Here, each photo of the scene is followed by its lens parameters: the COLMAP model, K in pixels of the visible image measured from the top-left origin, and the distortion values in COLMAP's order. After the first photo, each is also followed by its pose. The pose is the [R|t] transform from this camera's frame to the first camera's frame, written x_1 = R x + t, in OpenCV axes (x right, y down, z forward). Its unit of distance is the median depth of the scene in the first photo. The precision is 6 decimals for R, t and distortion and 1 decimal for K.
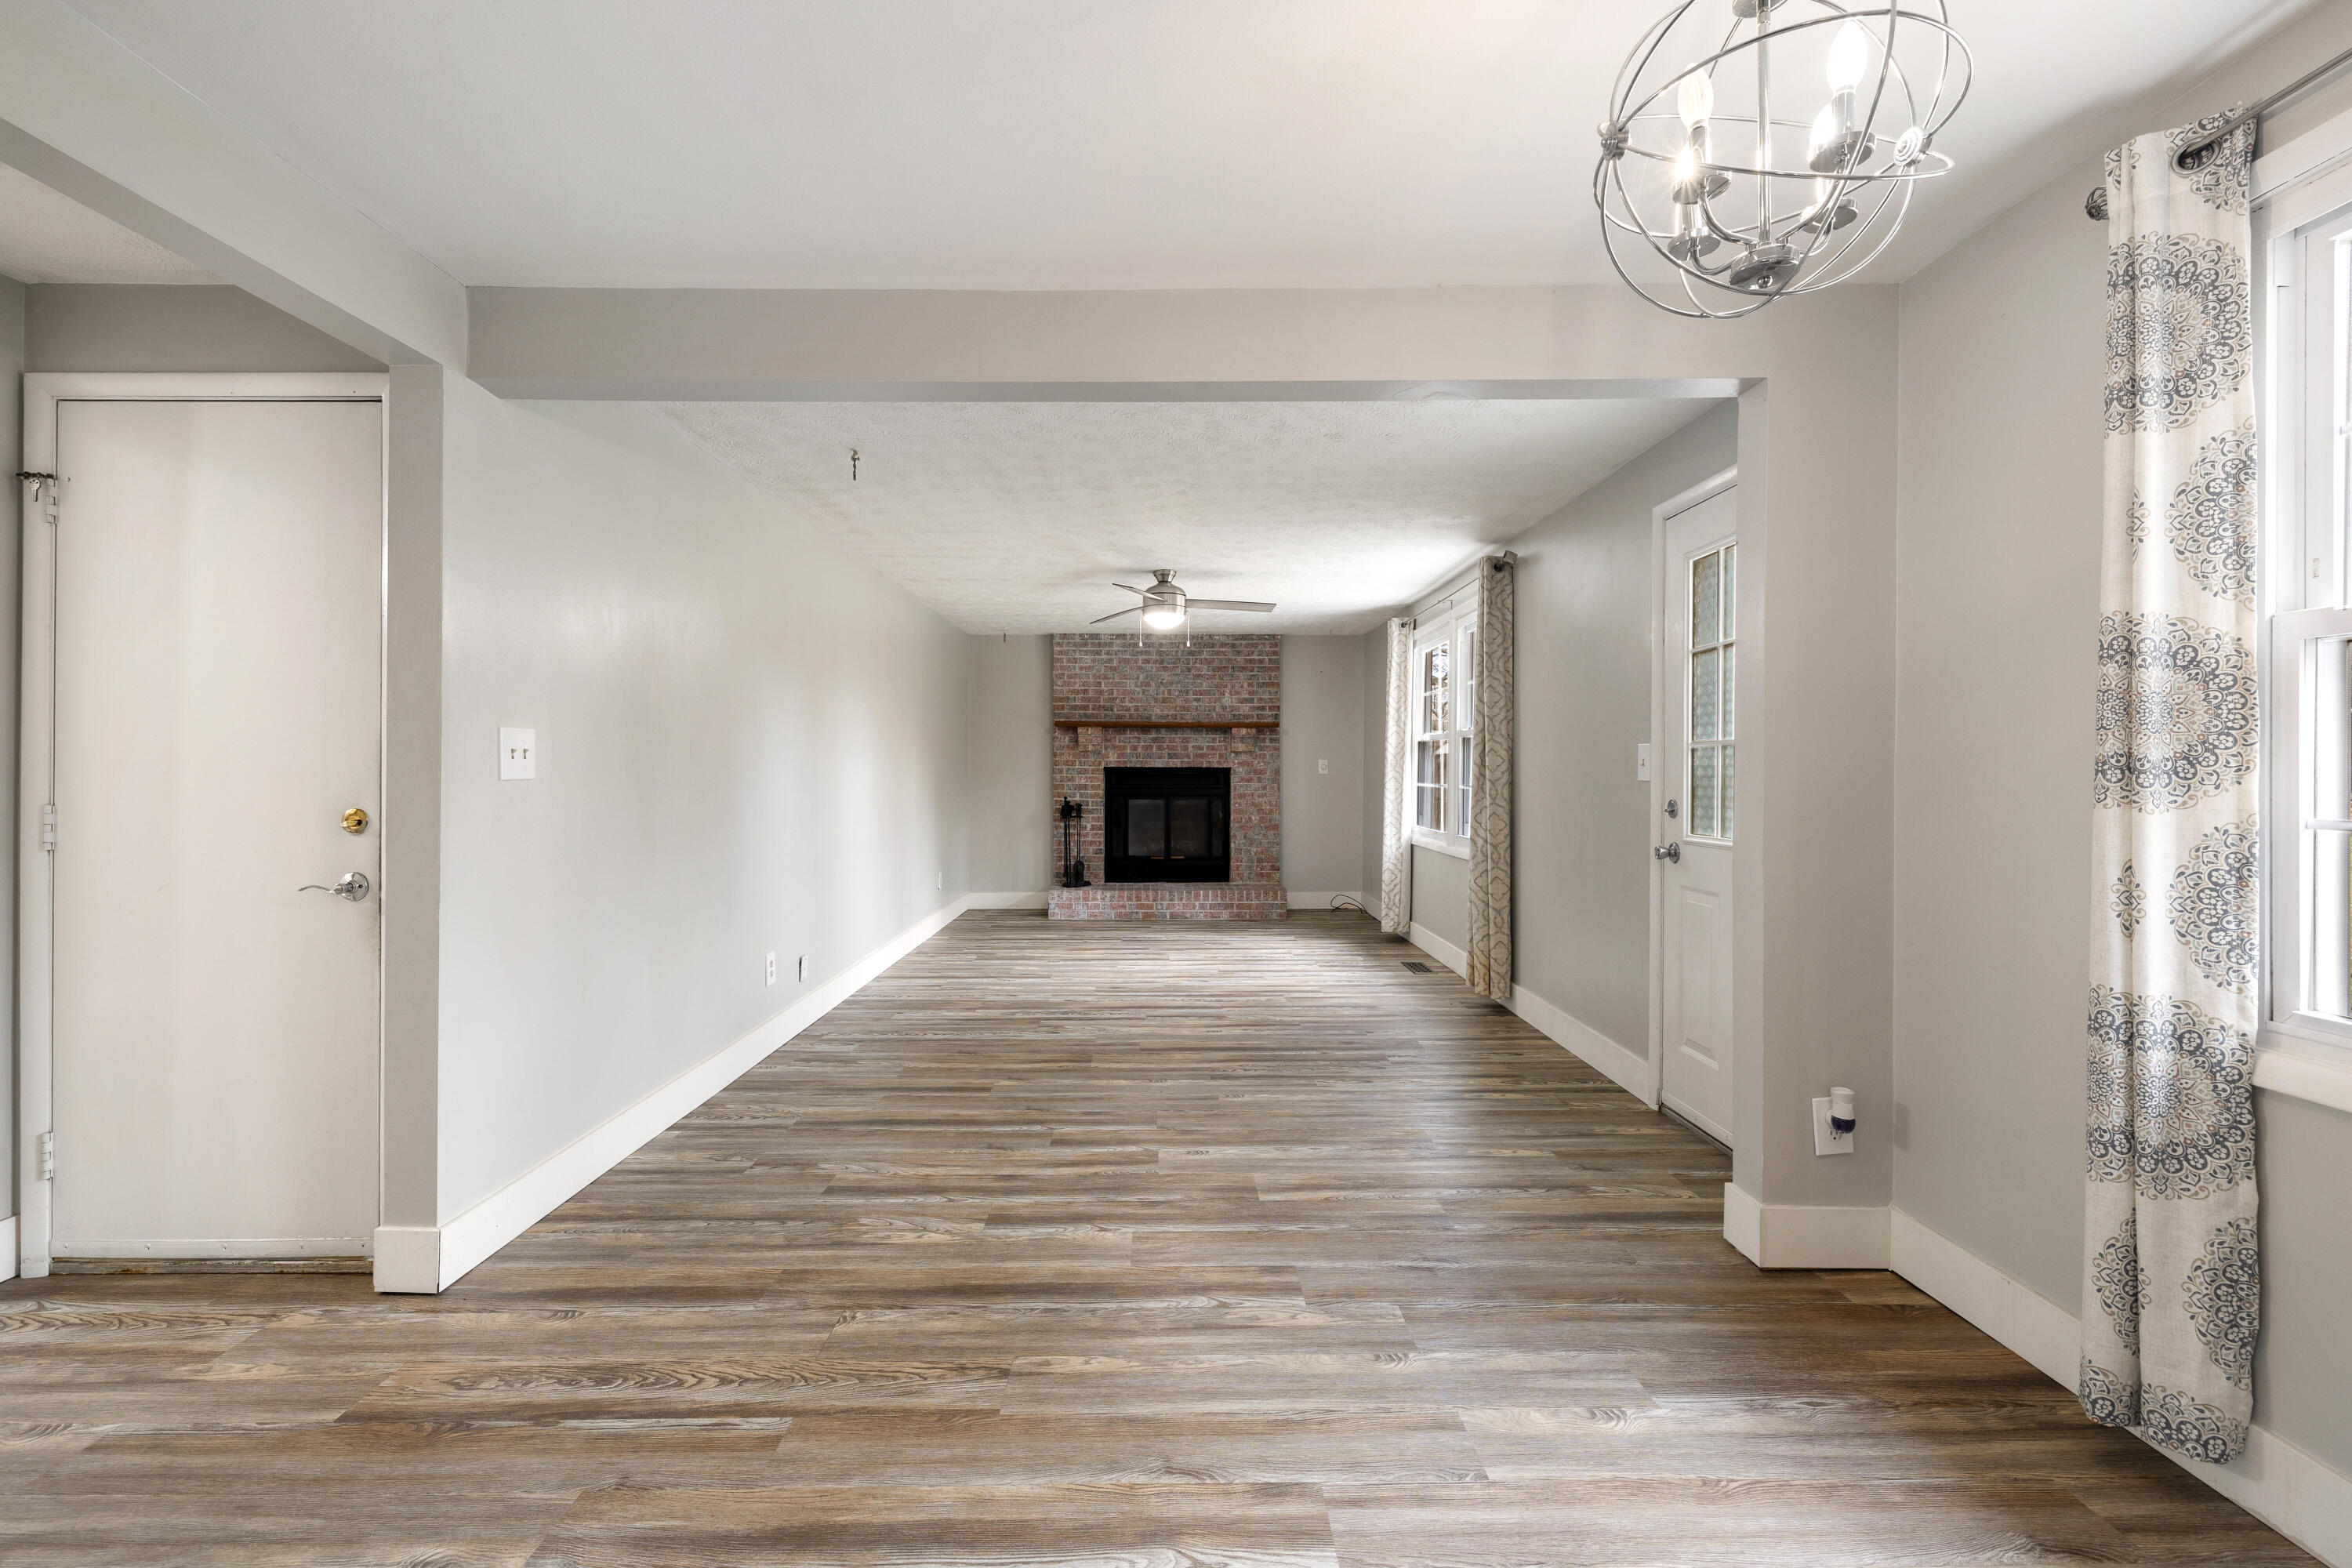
lens RADIAL K [[998.3, 0, 1169.1], [0, 998.3, 773.2], [0, 0, 1]] dist [-0.001084, 0.000082]
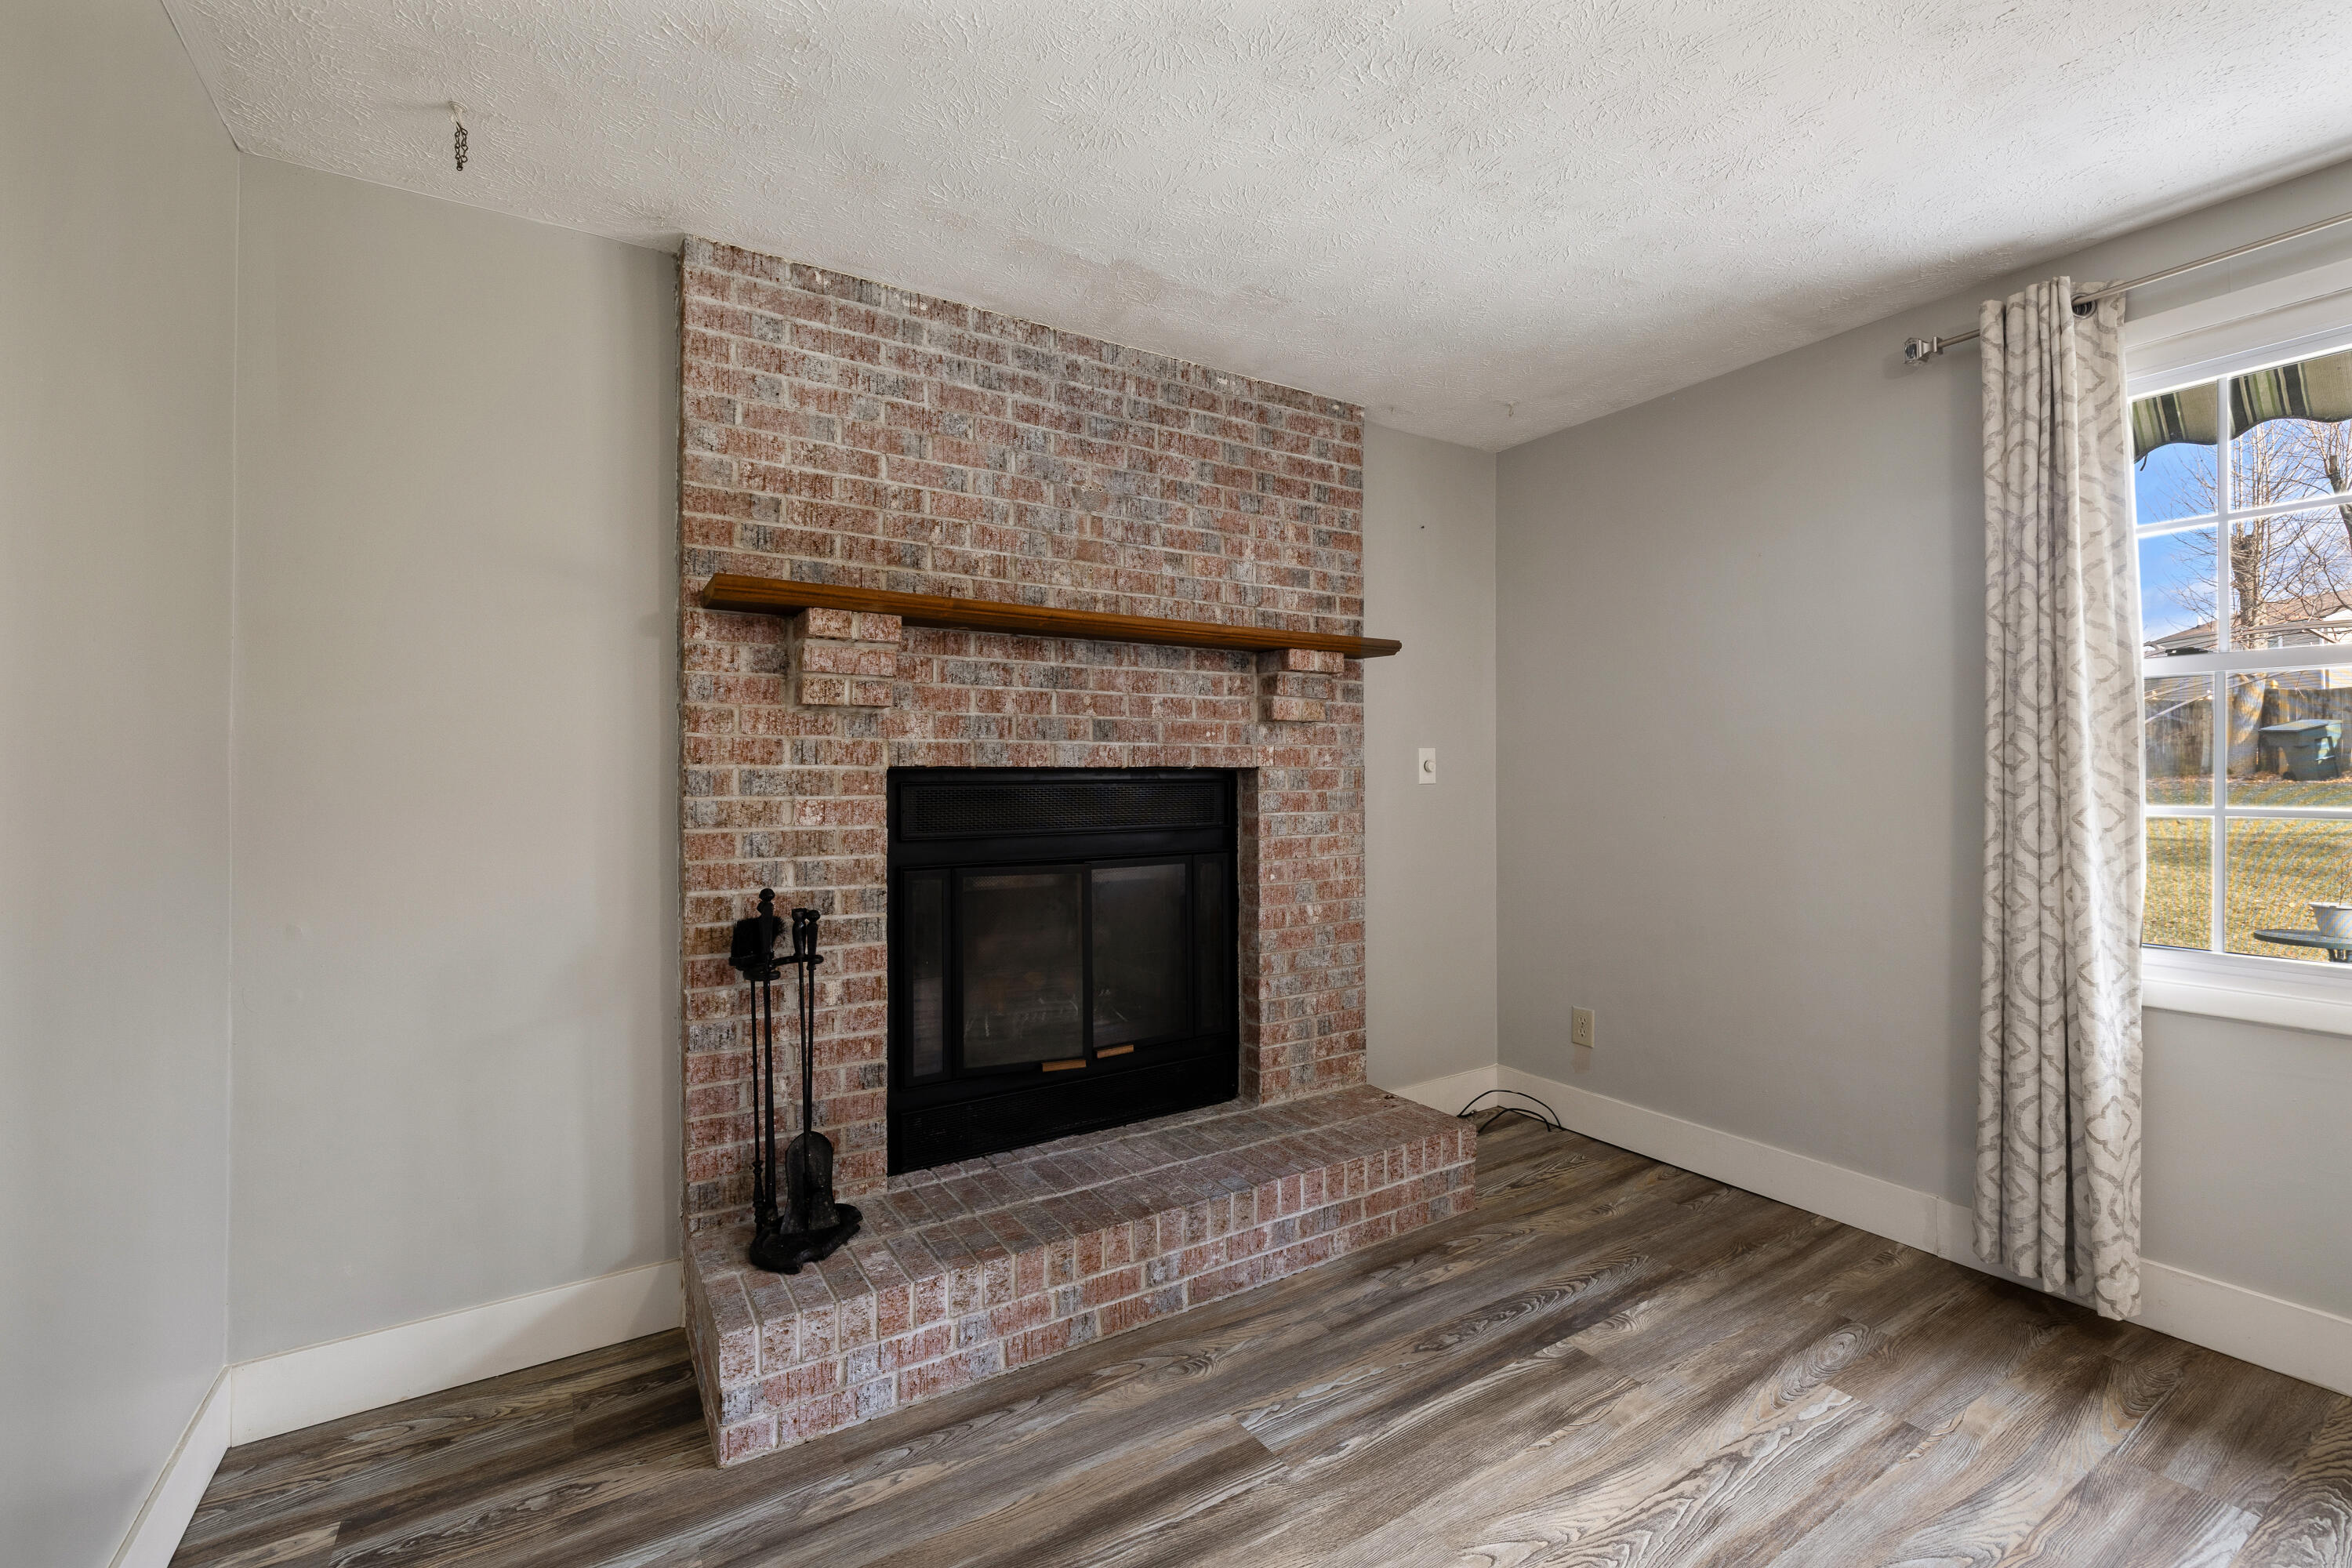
lens RADIAL K [[995.8, 0, 1169.6], [0, 995.8, 761.1], [0, 0, 1]] dist [-0.000692, -0.000174]
pose [[0.850025, 0.000796, 0.526741, -0.151736], [0.008430, 0.999850, -0.015114, -0.003147], [-0.526674, 0.017288, 0.849891, 0.763211]]
